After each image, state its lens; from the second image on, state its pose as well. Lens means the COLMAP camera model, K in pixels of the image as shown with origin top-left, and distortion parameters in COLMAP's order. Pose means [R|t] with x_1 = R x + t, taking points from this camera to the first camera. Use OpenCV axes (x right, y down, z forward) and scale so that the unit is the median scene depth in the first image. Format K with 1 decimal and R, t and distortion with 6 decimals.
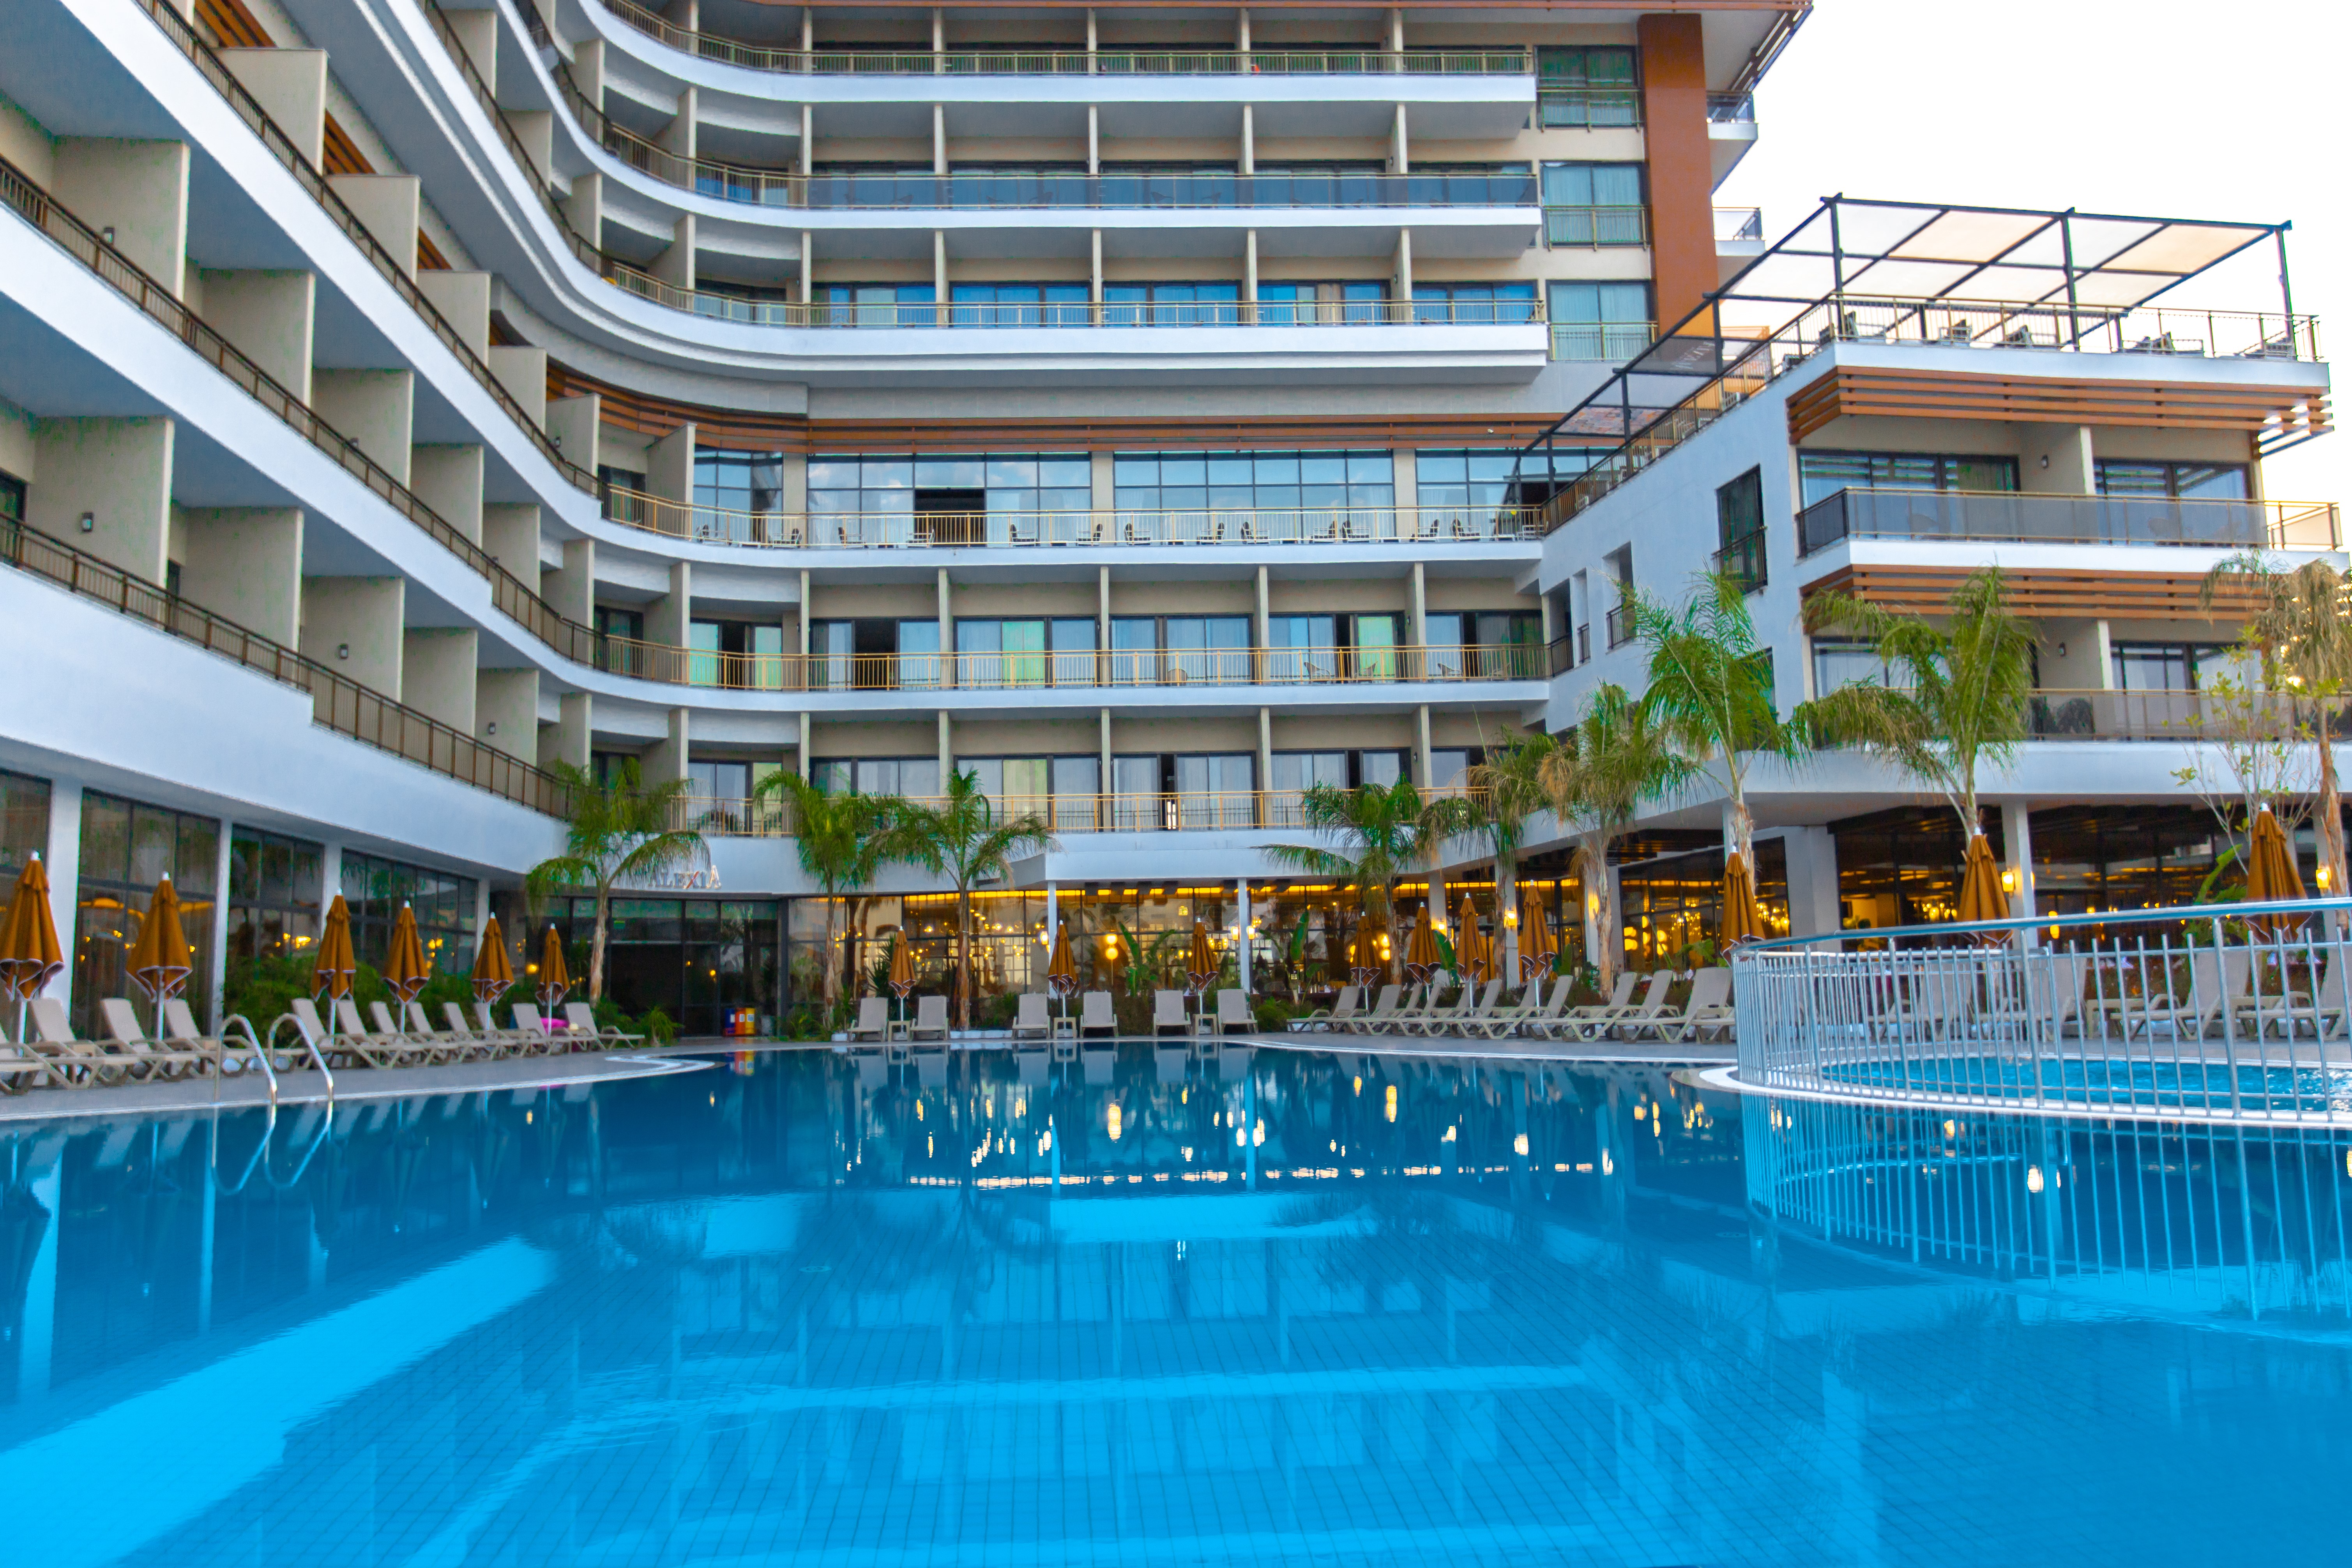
lens RADIAL K [[1768.3, 0, 1176.0], [0, 1768.3, 784.0], [0, 0, 1]] dist [-0.002228, 0.003012]
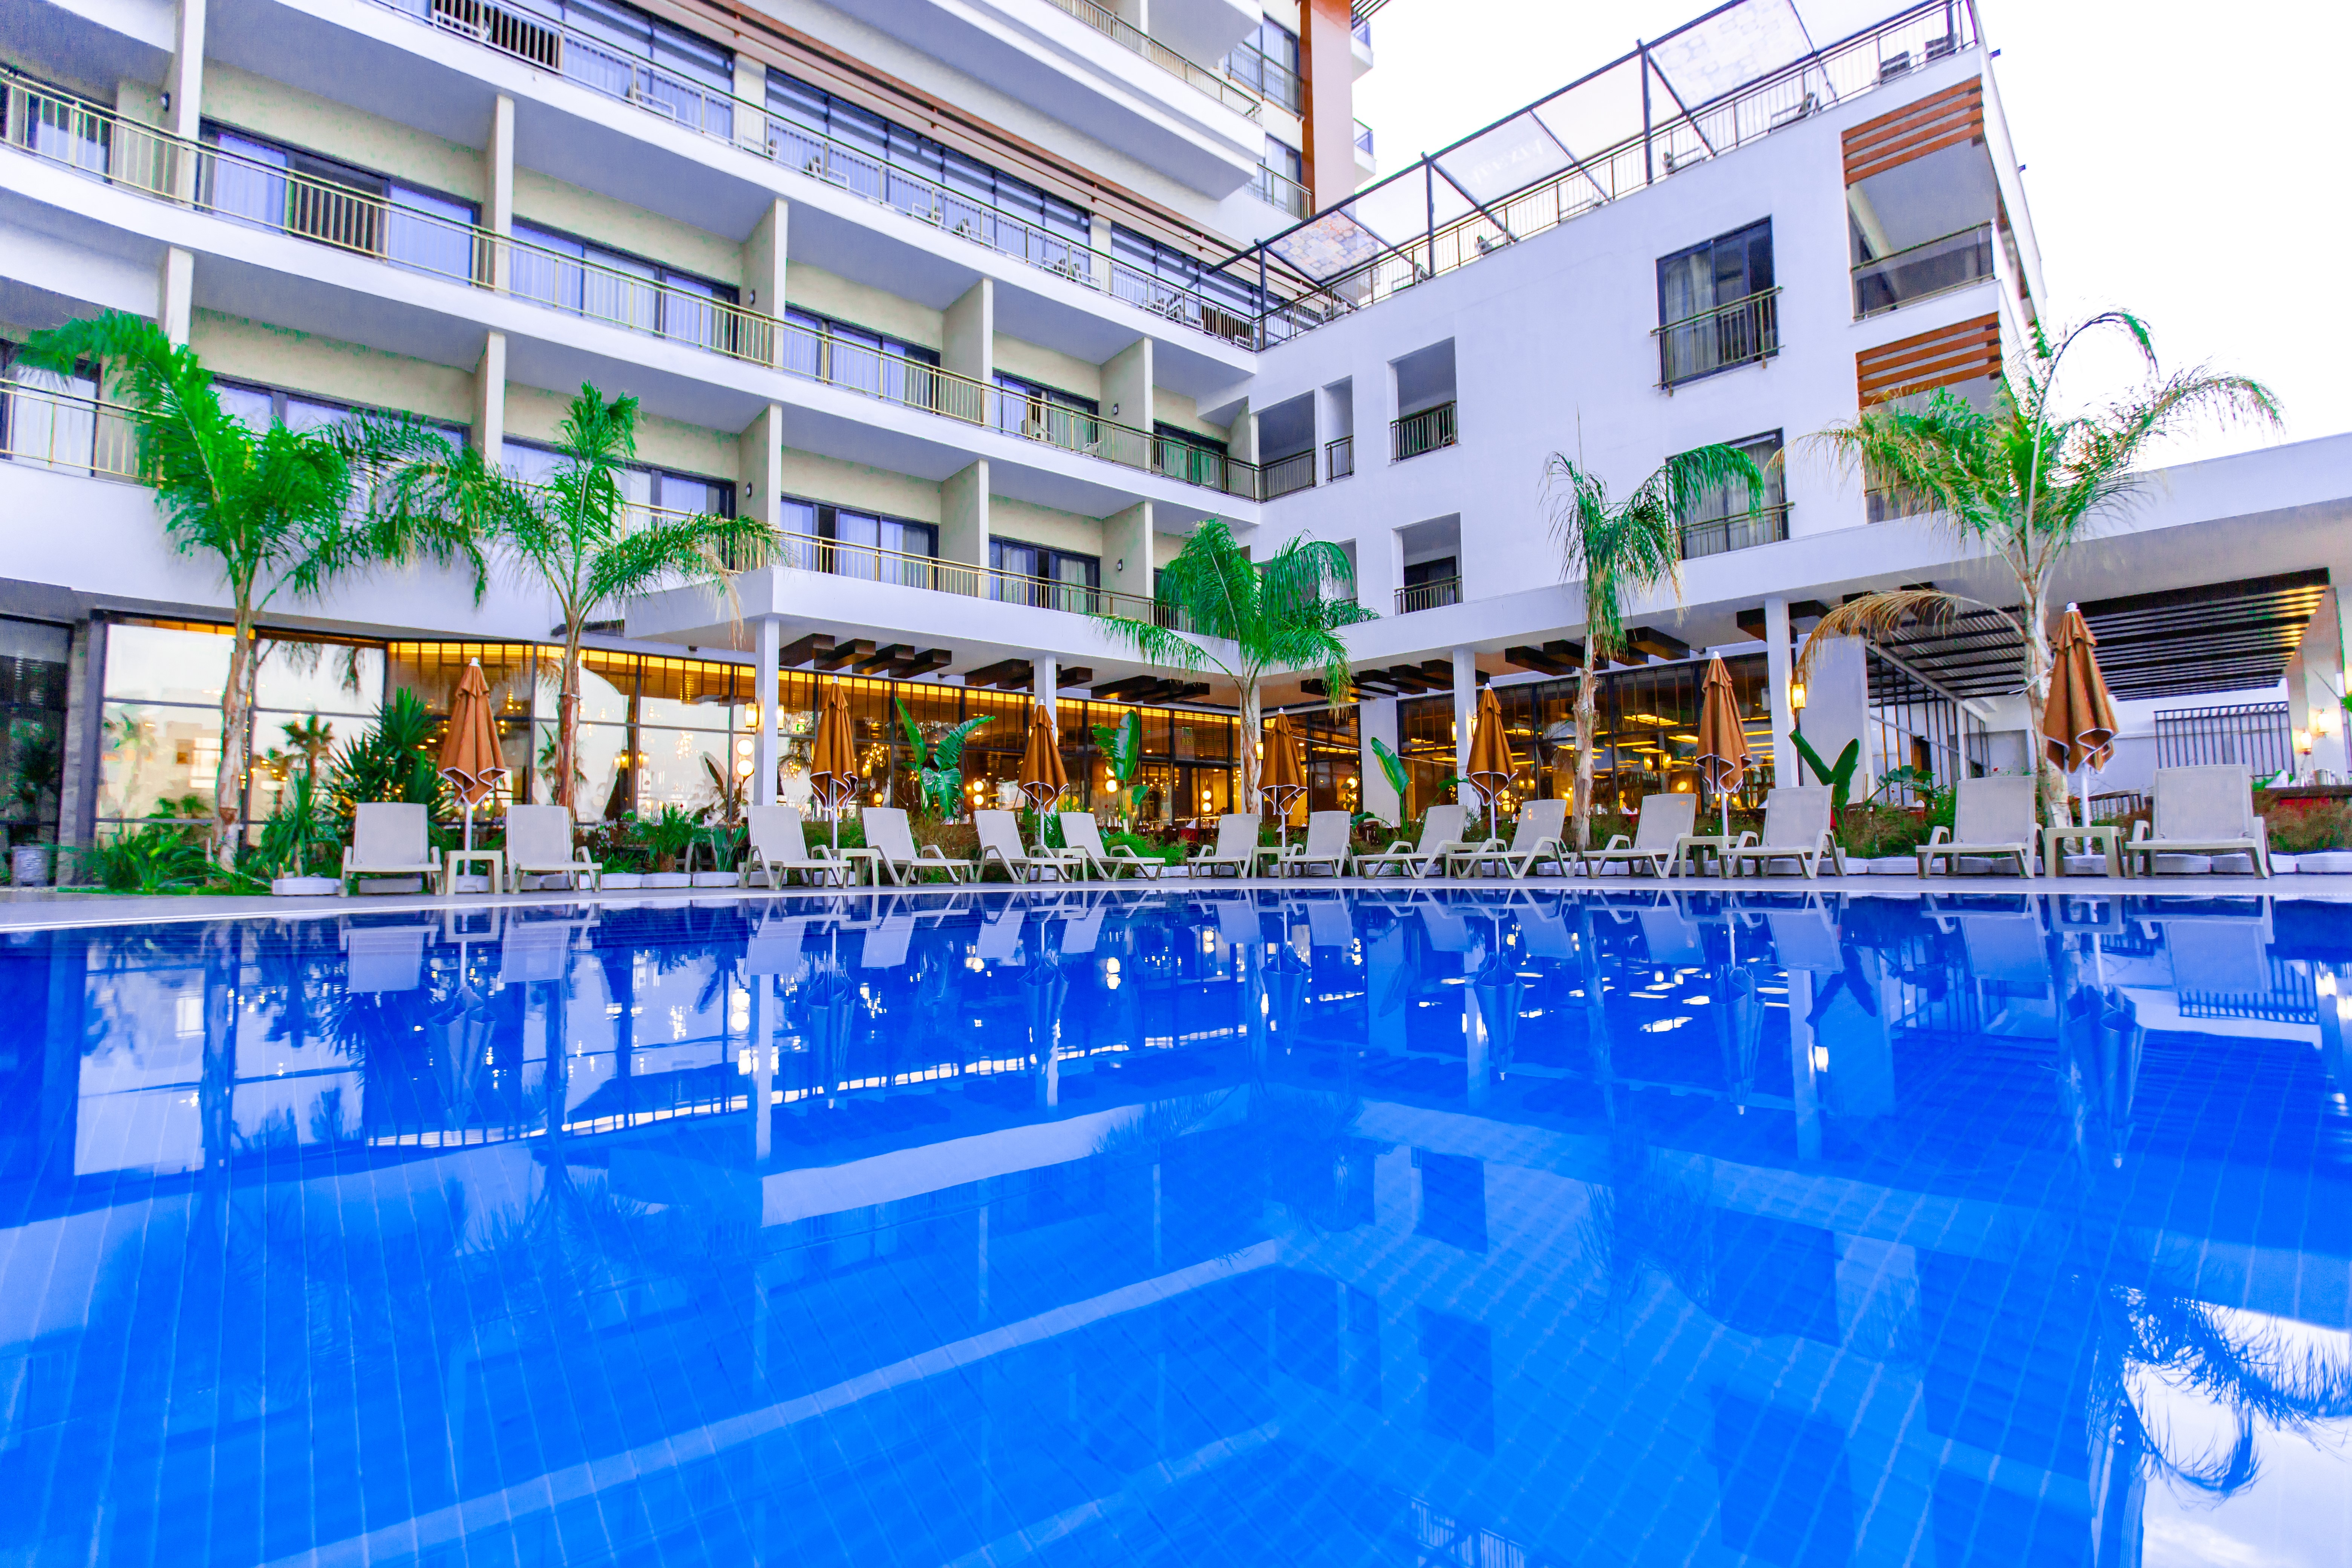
lens RADIAL K [[1062.1, 0, 1176.0], [0, 1062.1, 784.0], [0, 0, 1]] dist [0.017367, 0.000020]
pose [[0.810271, 0.051619, 0.583777, -0.150970], [-0.081309, 0.996382, 0.024753, 0.081579], [-0.580387, -0.067523, 0.811536, 0.573527]]
